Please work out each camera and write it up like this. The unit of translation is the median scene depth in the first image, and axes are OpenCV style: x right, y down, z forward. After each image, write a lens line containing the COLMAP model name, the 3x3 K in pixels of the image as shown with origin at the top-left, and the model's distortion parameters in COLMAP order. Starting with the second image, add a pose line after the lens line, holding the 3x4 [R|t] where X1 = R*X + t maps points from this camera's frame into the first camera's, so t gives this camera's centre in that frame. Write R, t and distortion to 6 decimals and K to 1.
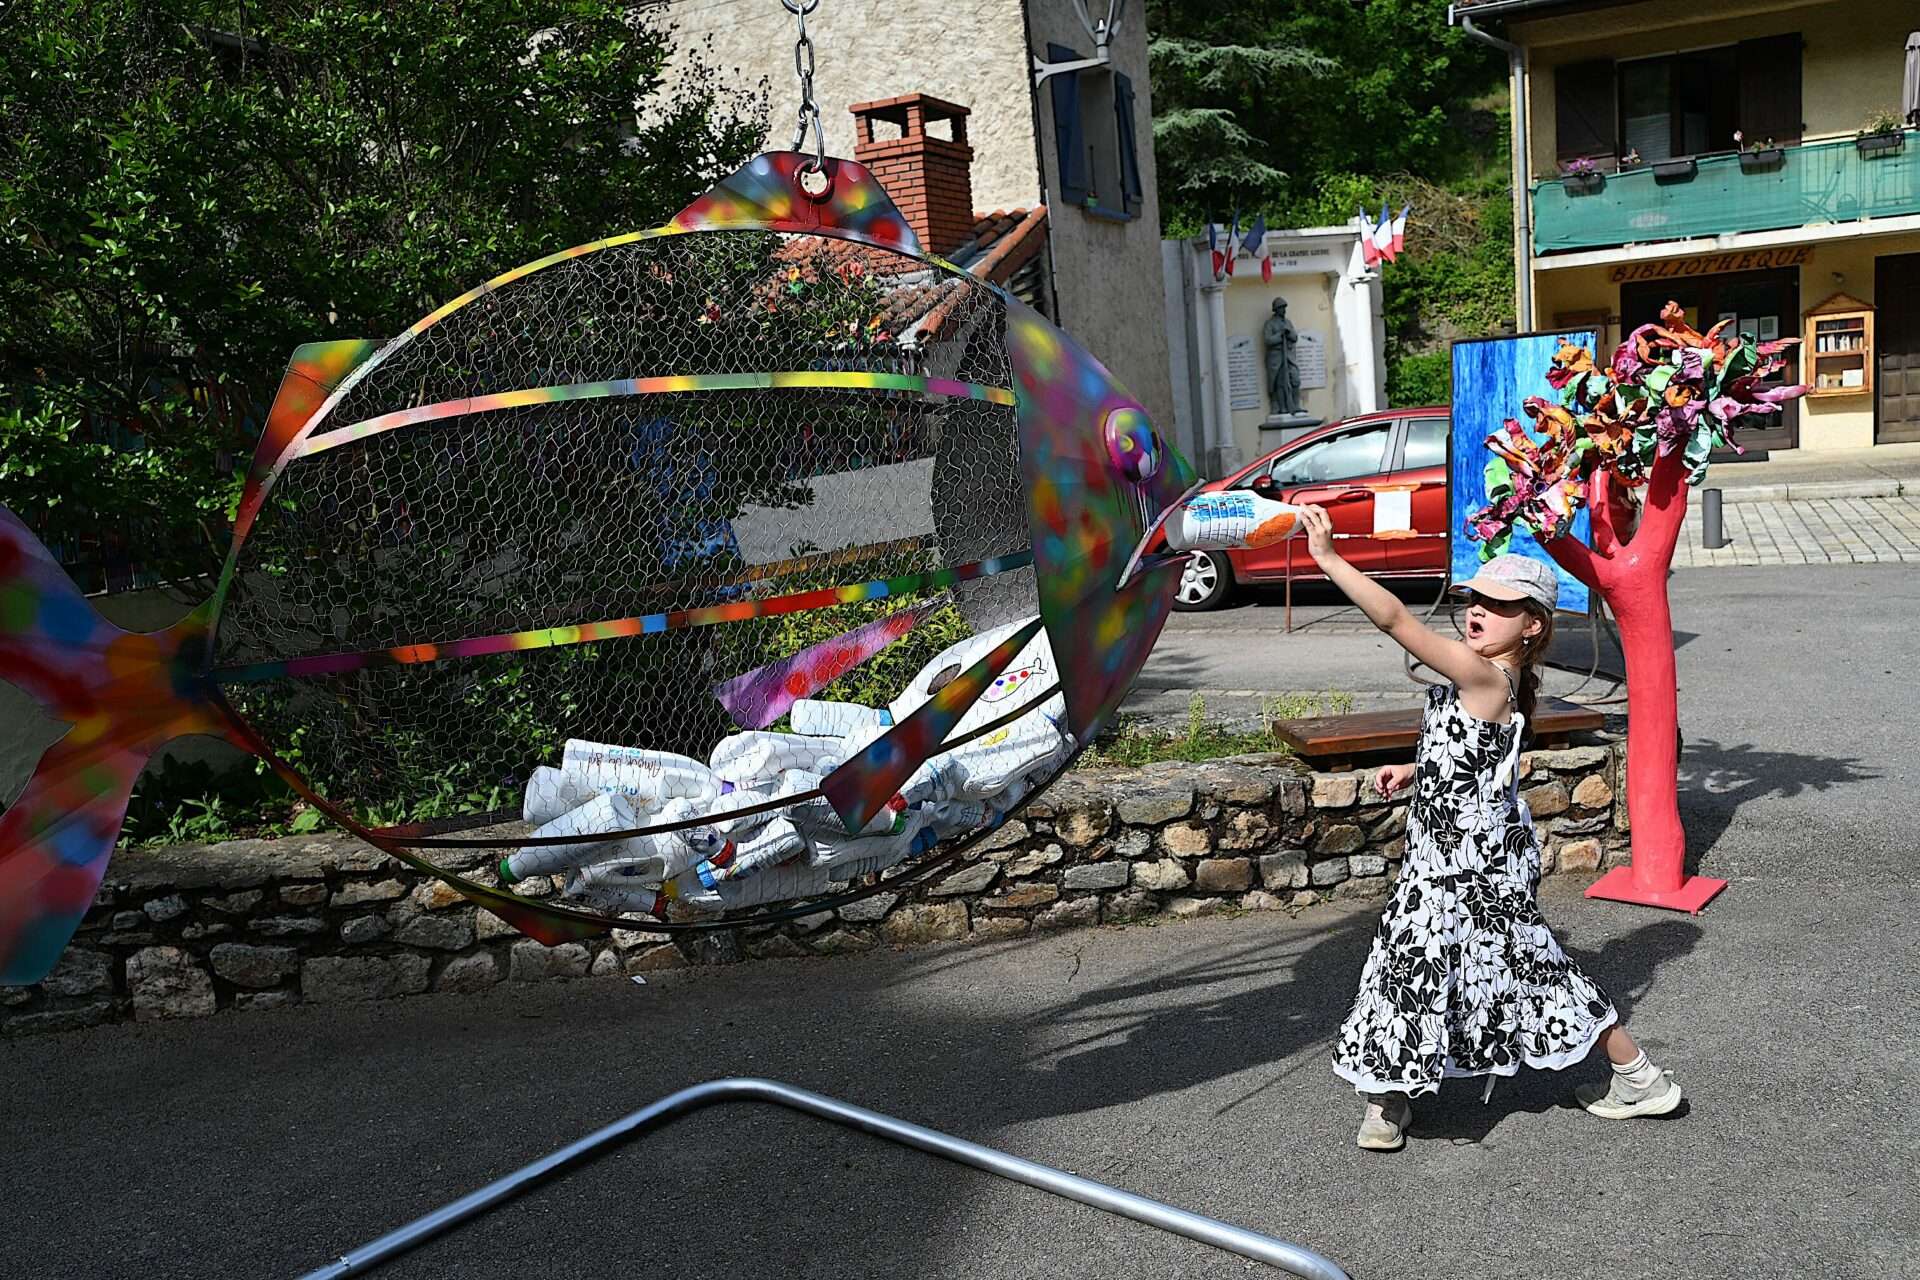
lens RADIAL K [[1514.9, 0, 960.0], [0, 1514.9, 640.0], [0, 0, 1]] dist [0.000139, -0.009177]
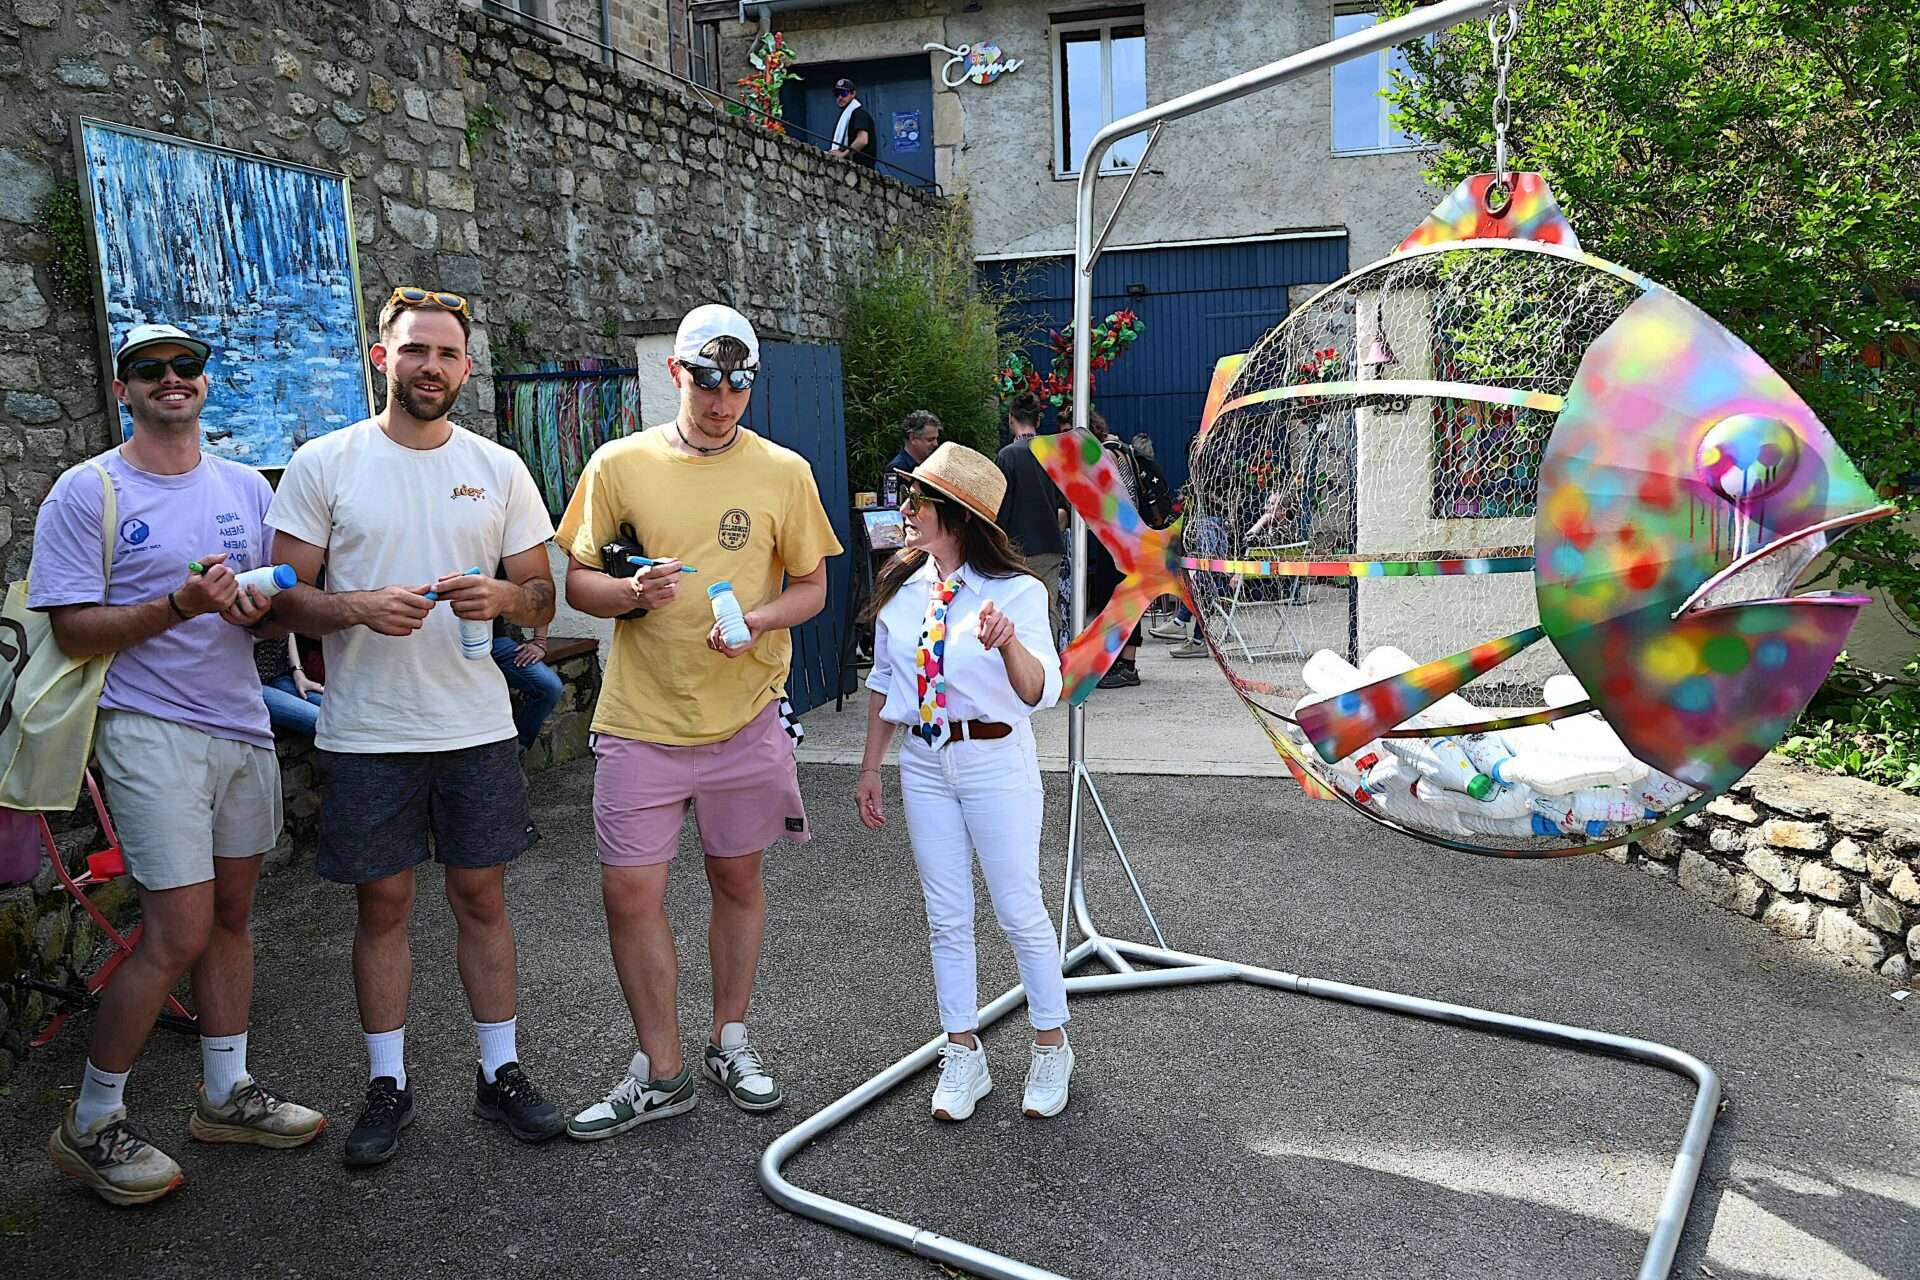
lens RADIAL K [[1514.9, 0, 960.0], [0, 1514.9, 640.0], [0, 0, 1]] dist [0.000139, -0.009177]
pose [[0.113580, 0.206597, -0.971811, 0.545160], [-0.135618, 0.972209, 0.190832, -0.079763], [0.984229, 0.110120, 0.138442, 0.270280]]
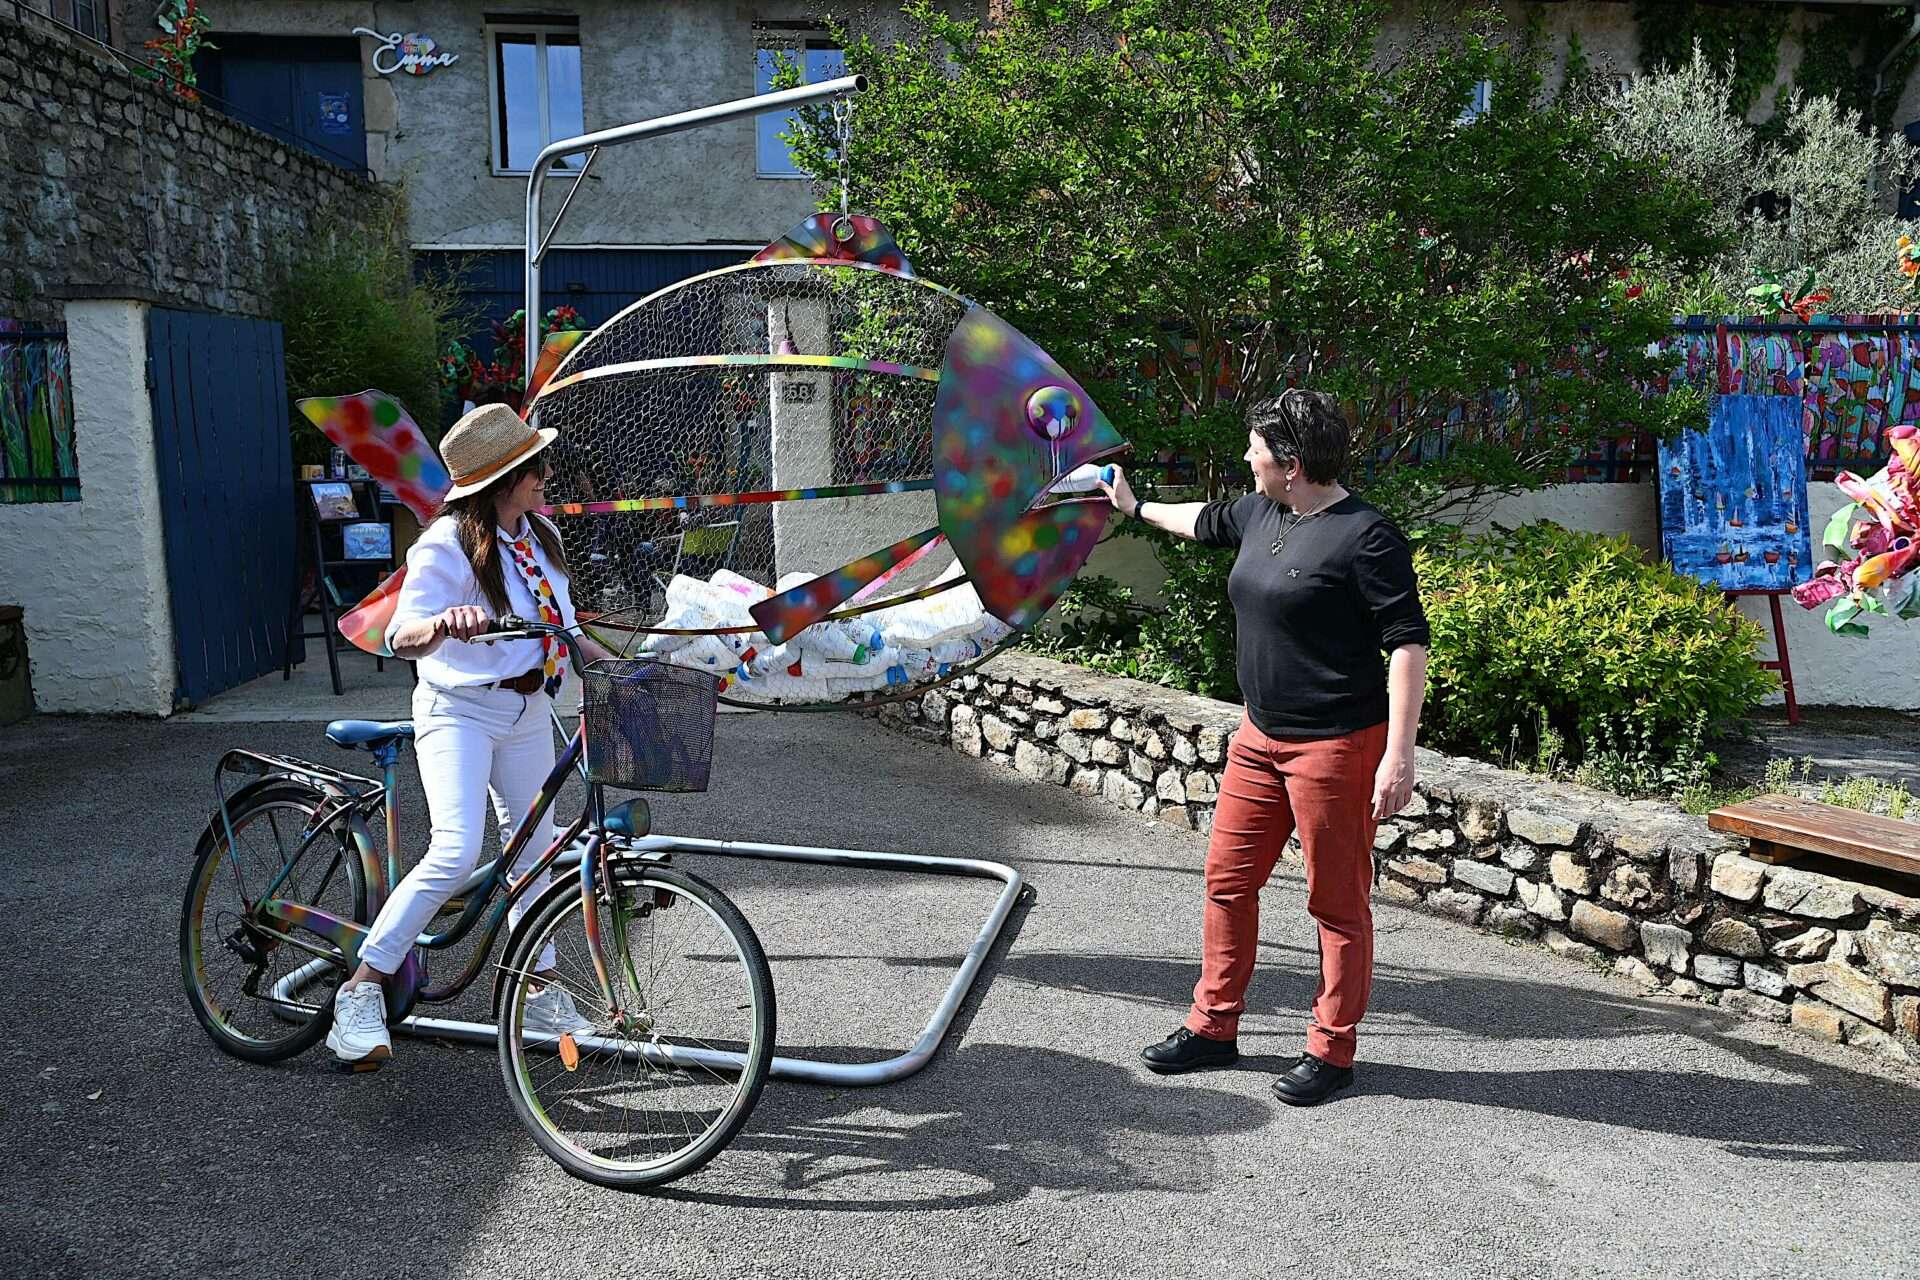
lens RADIAL K [[1514.9, 0, 960.0], [0, 1514.9, 640.0], [0, 0, 1]] dist [0.000139, -0.009177]
pose [[0.453298, 0.196765, -0.869370, 0.761308], [-0.175080, 0.975986, 0.129607, -0.062314], [0.873996, 0.093459, 0.476862, 0.219002]]
